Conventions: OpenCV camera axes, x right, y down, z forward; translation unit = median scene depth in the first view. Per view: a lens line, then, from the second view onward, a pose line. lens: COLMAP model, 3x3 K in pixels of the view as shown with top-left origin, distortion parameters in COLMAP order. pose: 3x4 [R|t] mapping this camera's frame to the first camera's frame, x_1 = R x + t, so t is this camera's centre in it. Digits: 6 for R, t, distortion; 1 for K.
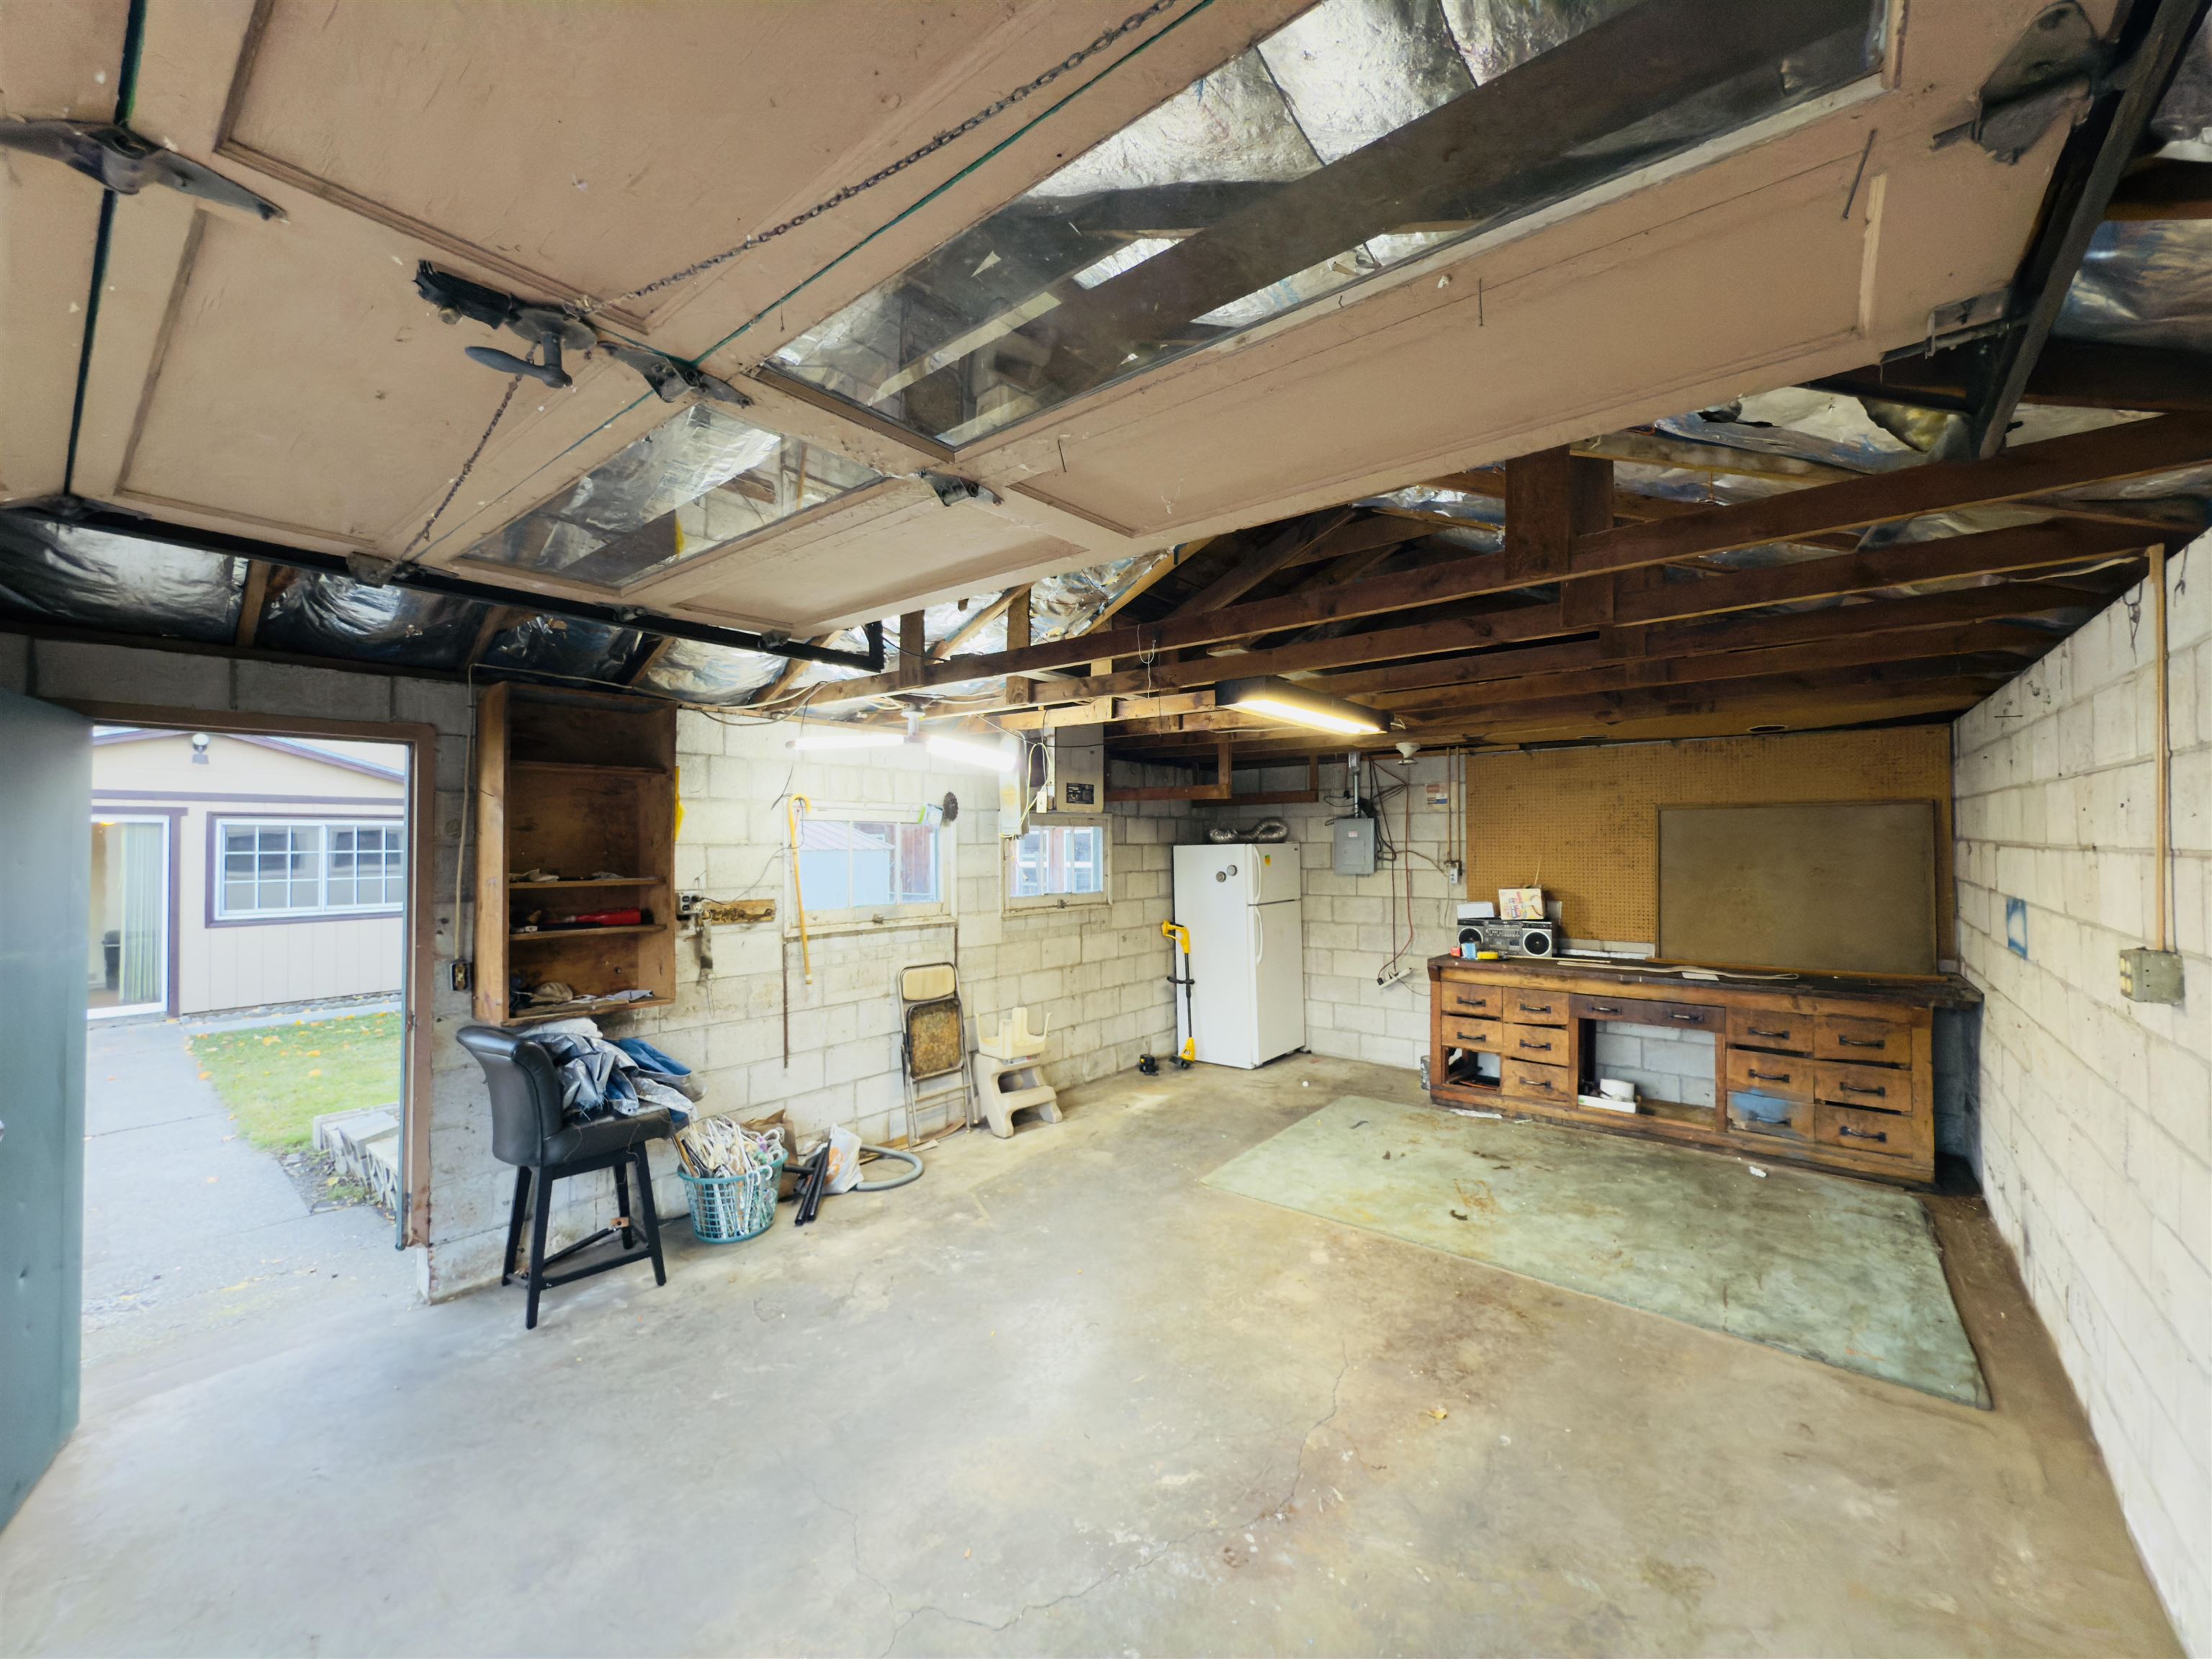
lens RADIAL K [[880.9, 0, 1113.0], [0, 880.9, 823.8], [0, 0, 1]] dist [0.000046, -0.000214]
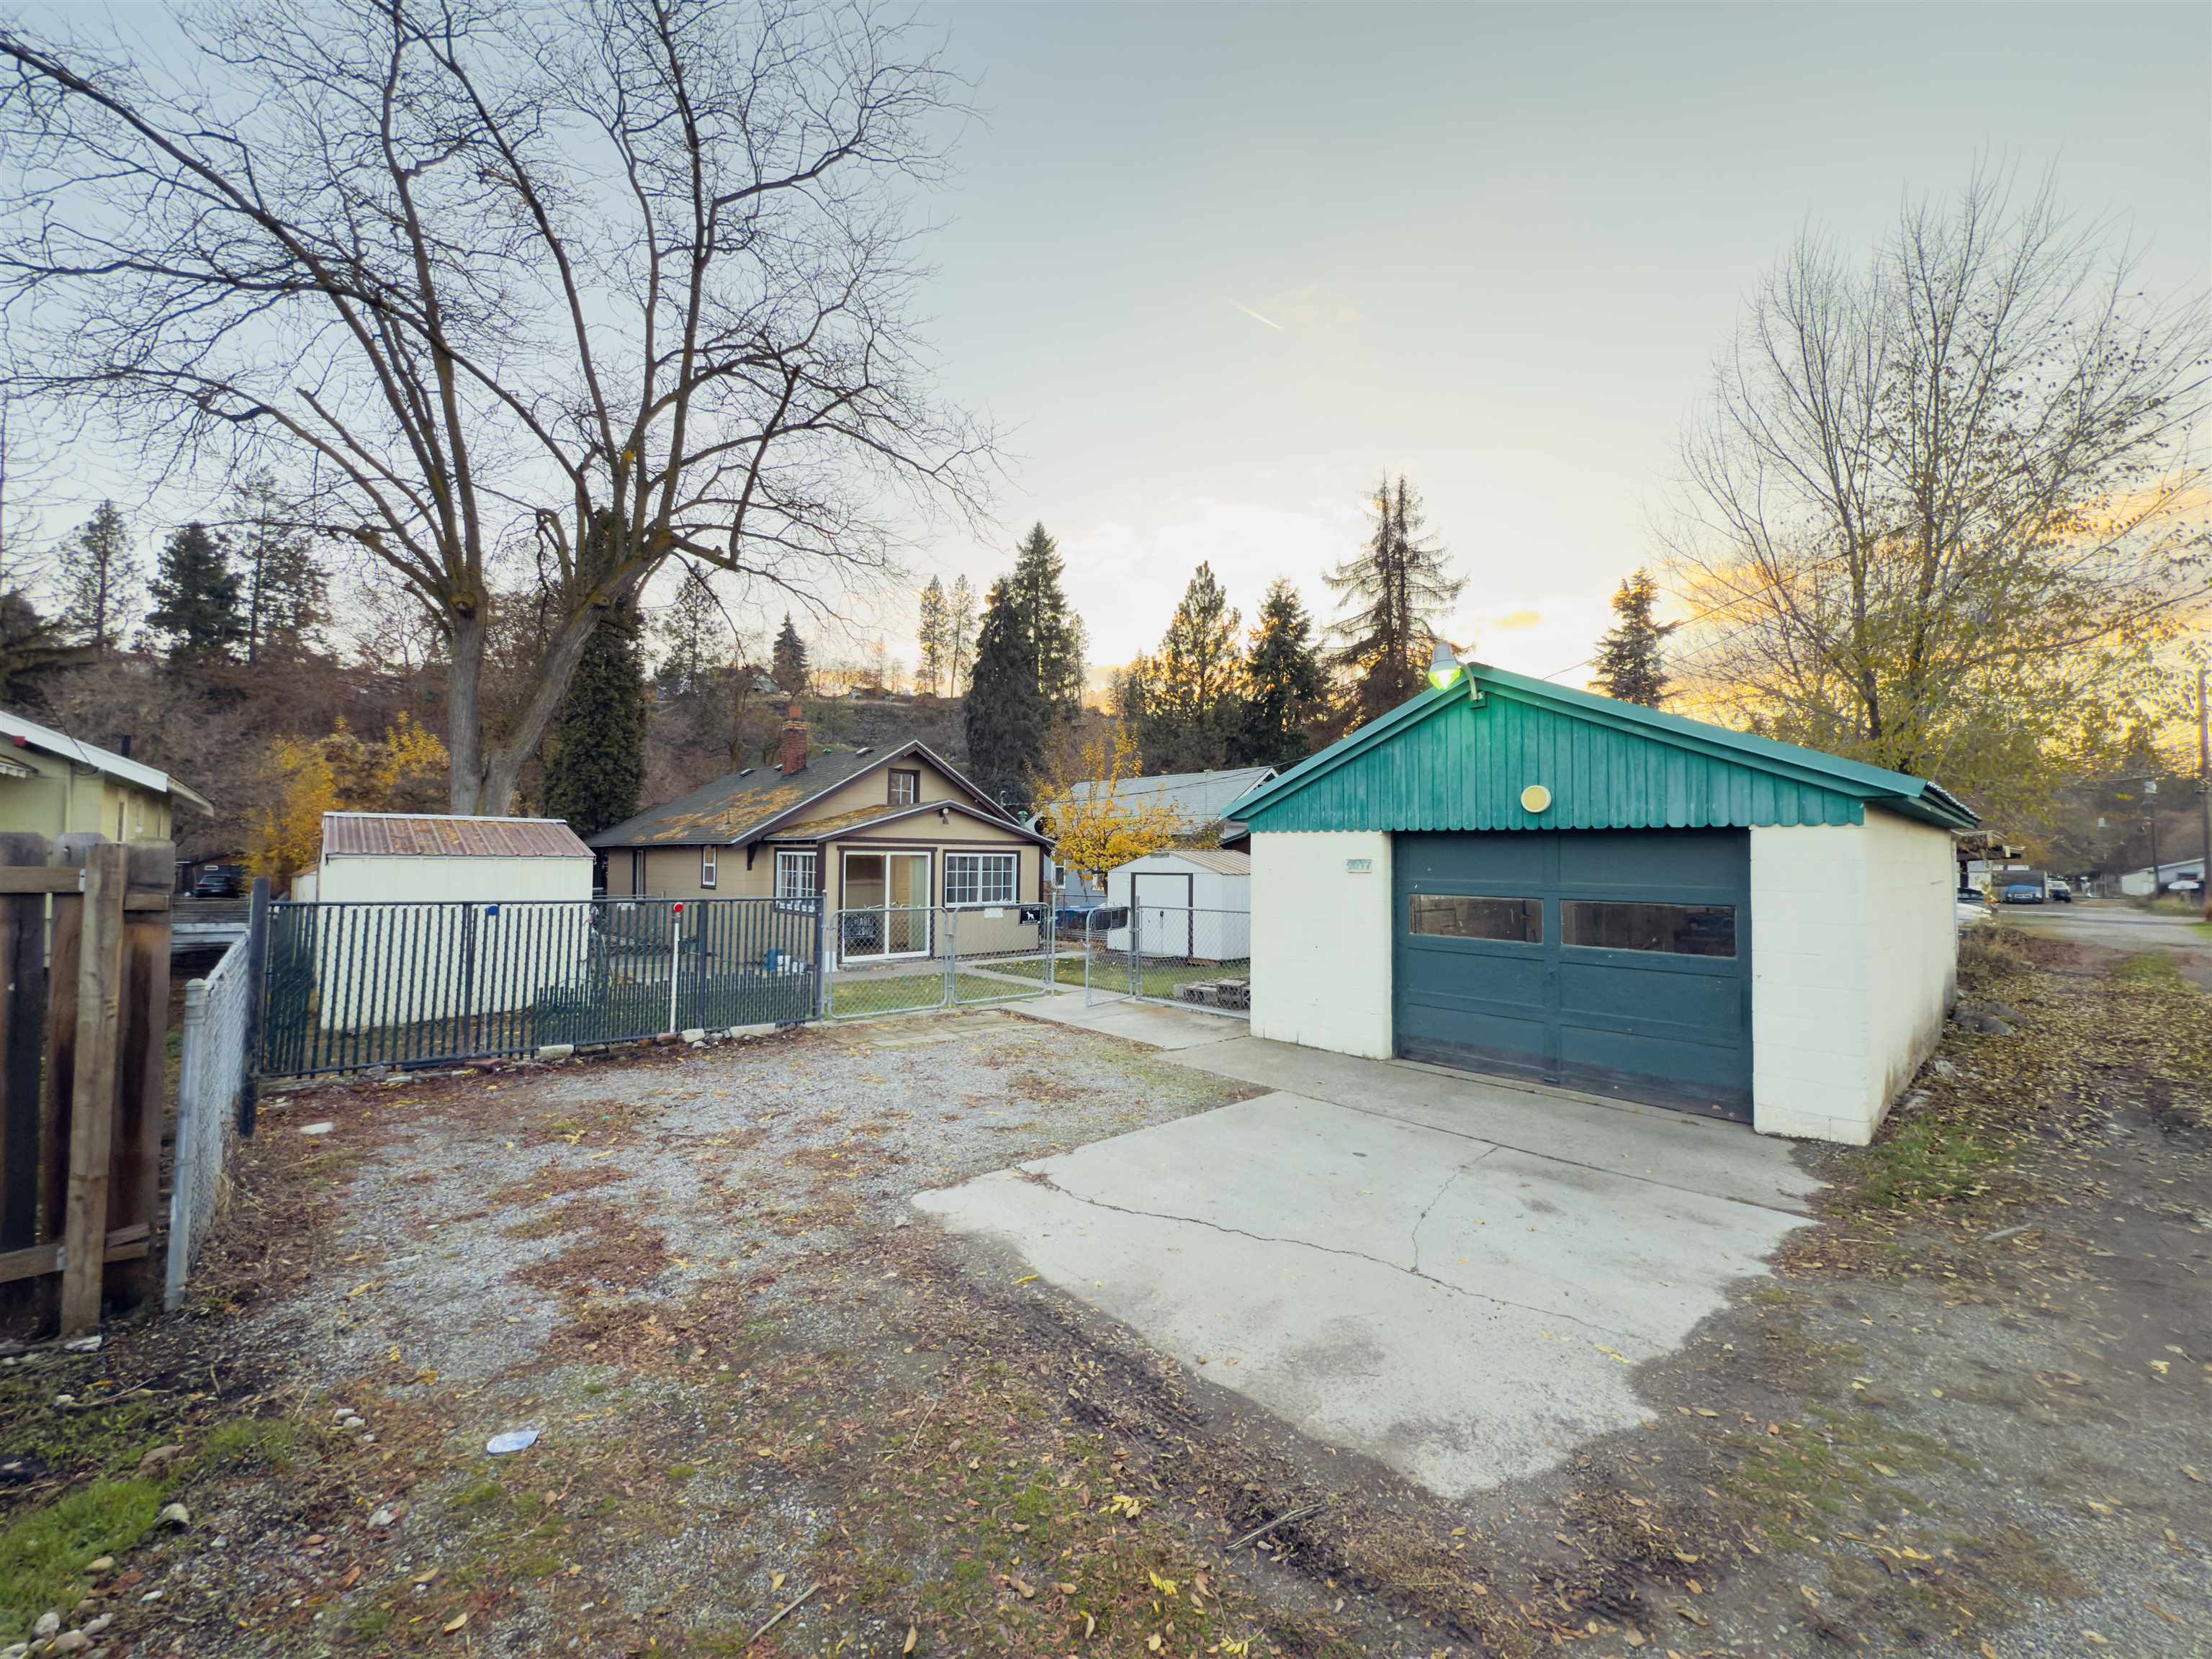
lens RADIAL K [[880.9, 0, 1112.0], [0, 880.9, 817.6], [0, 0, 1]] dist [0.000046, -0.000214]
pose [[0.988780, 0.005441, -0.149280, -0.743857], [-0.011598, 0.999116, -0.040404, -0.018356], [0.148928, 0.041682, 0.987969, -1.469393]]
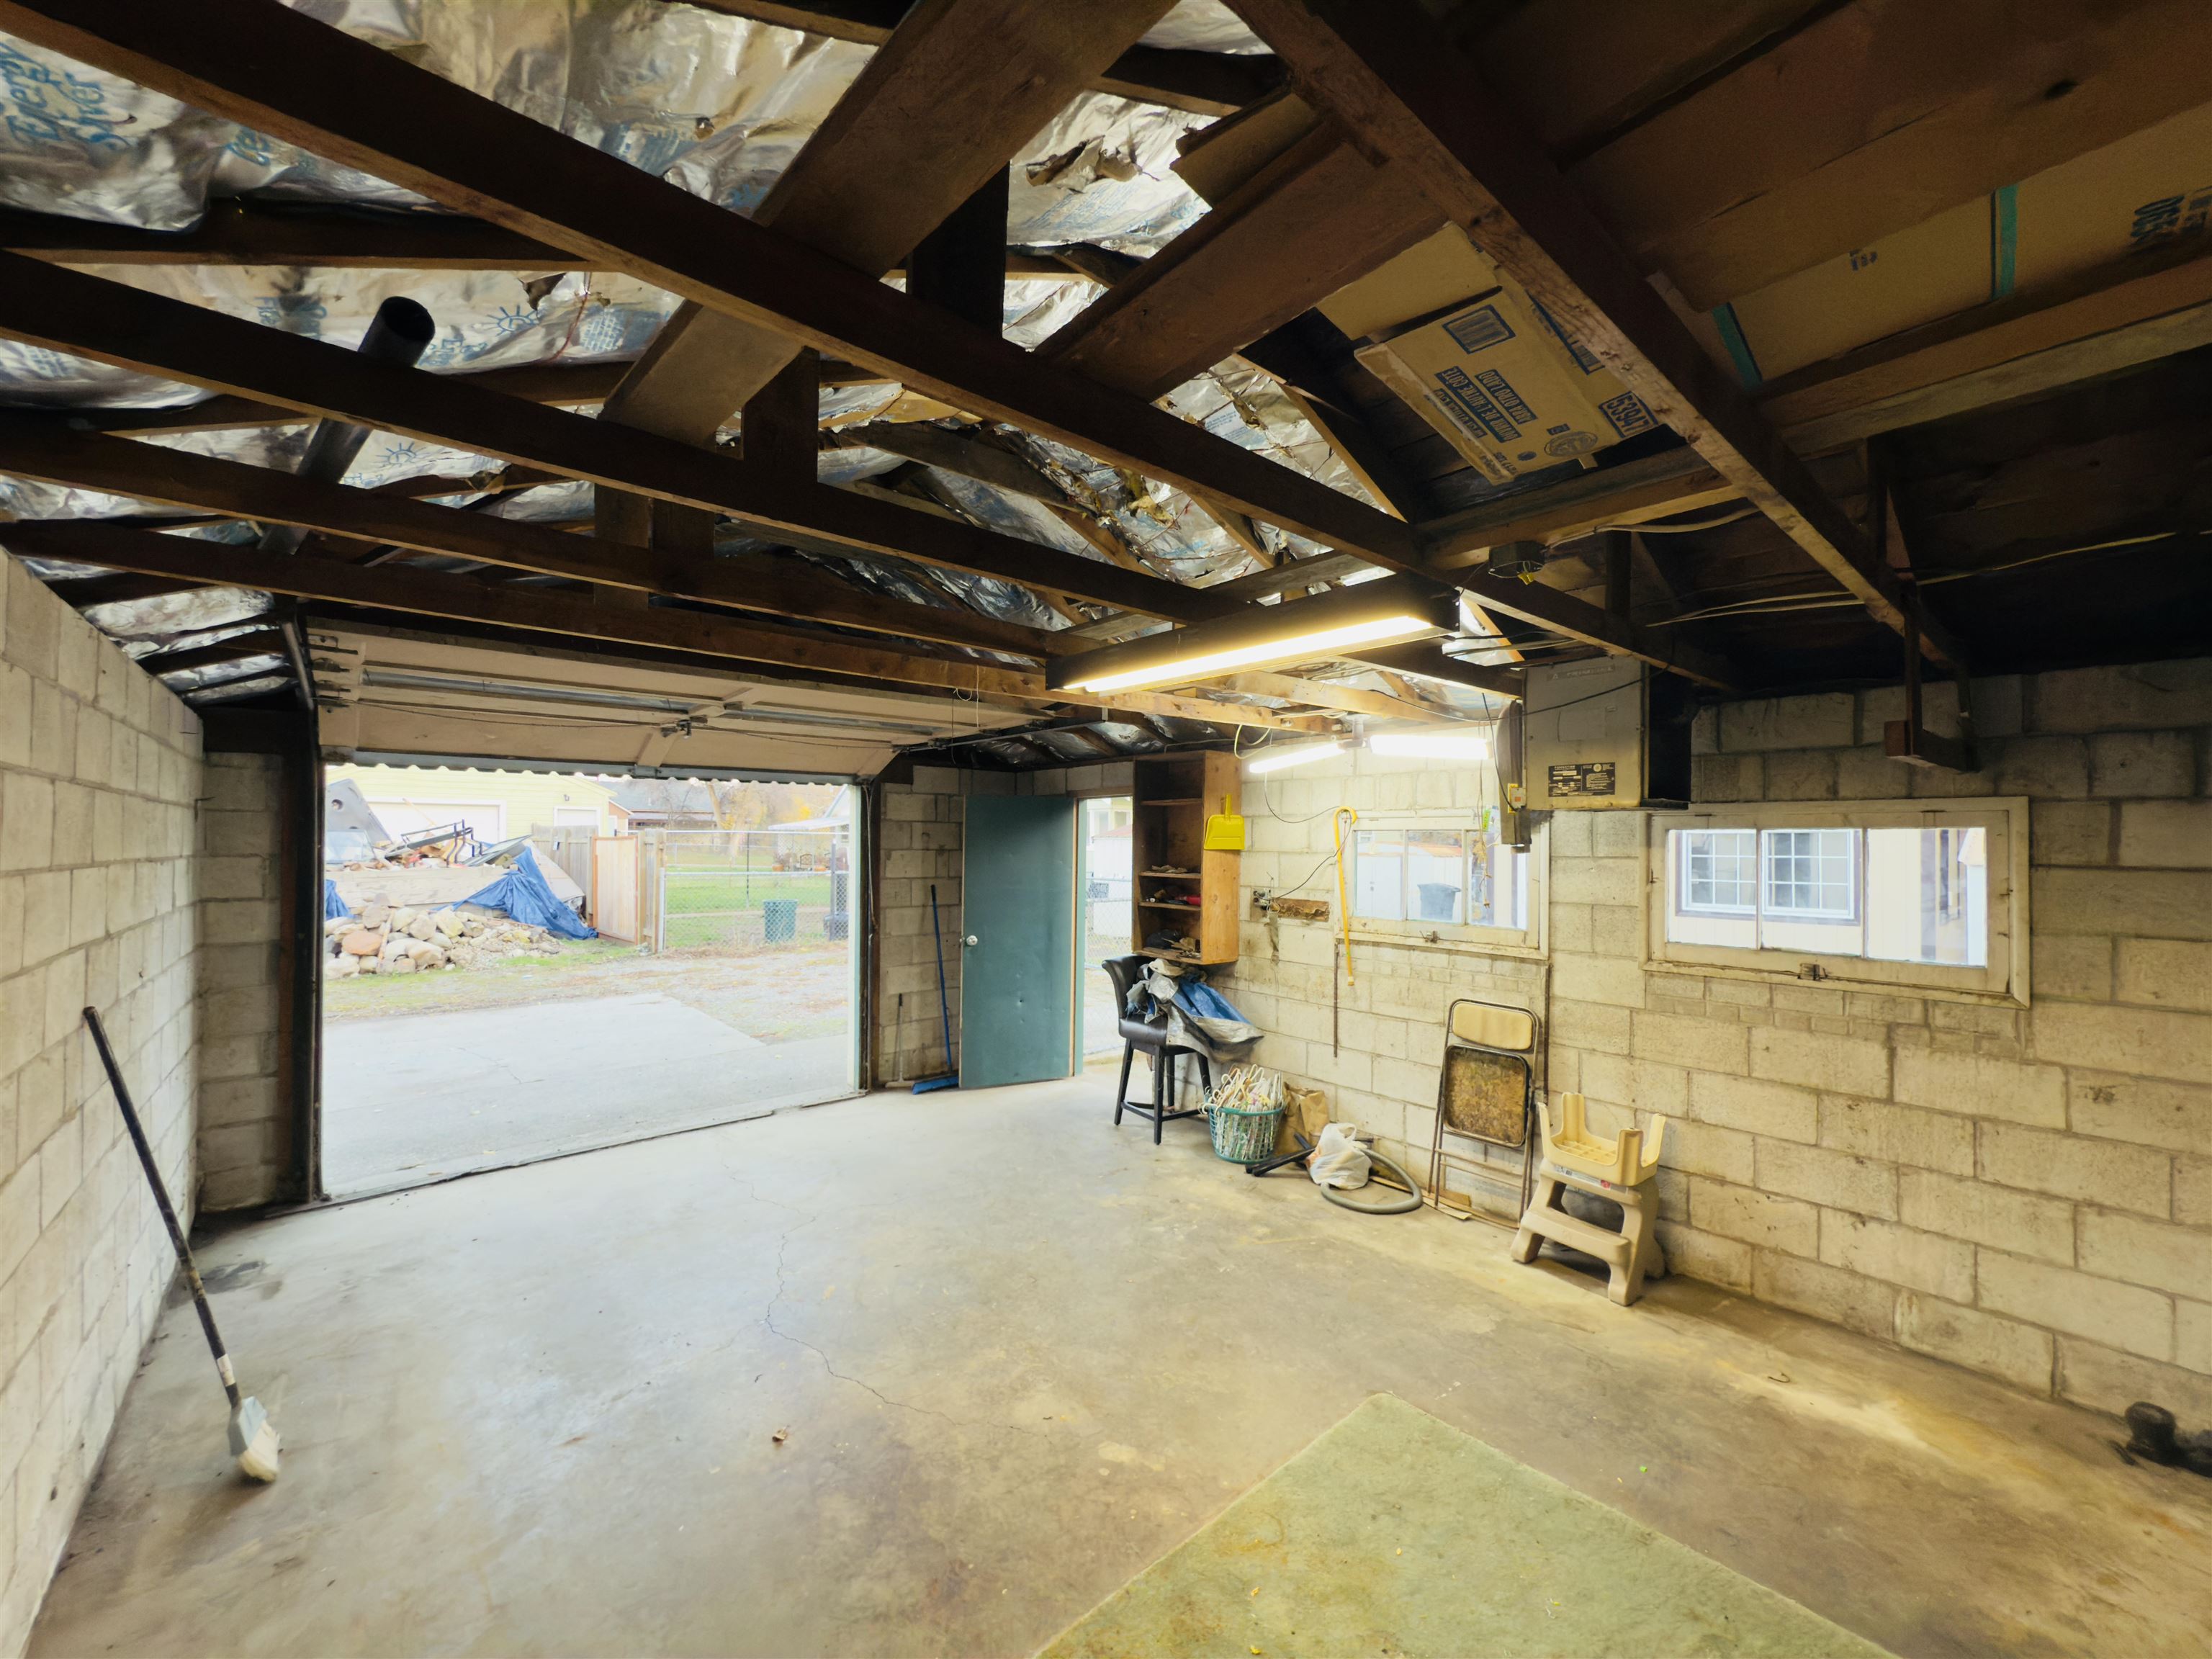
lens RADIAL K [[880.9, 0, 1102.8], [0, 880.9, 831.0], [0, 0, 1]] dist [0.000046, -0.000214]
pose [[-0.189633, -0.011033, -0.981793, 0.669435], [0.015471, 0.999779, -0.014223, 0.006297], [0.981733, -0.017886, -0.189420, 0.814823]]
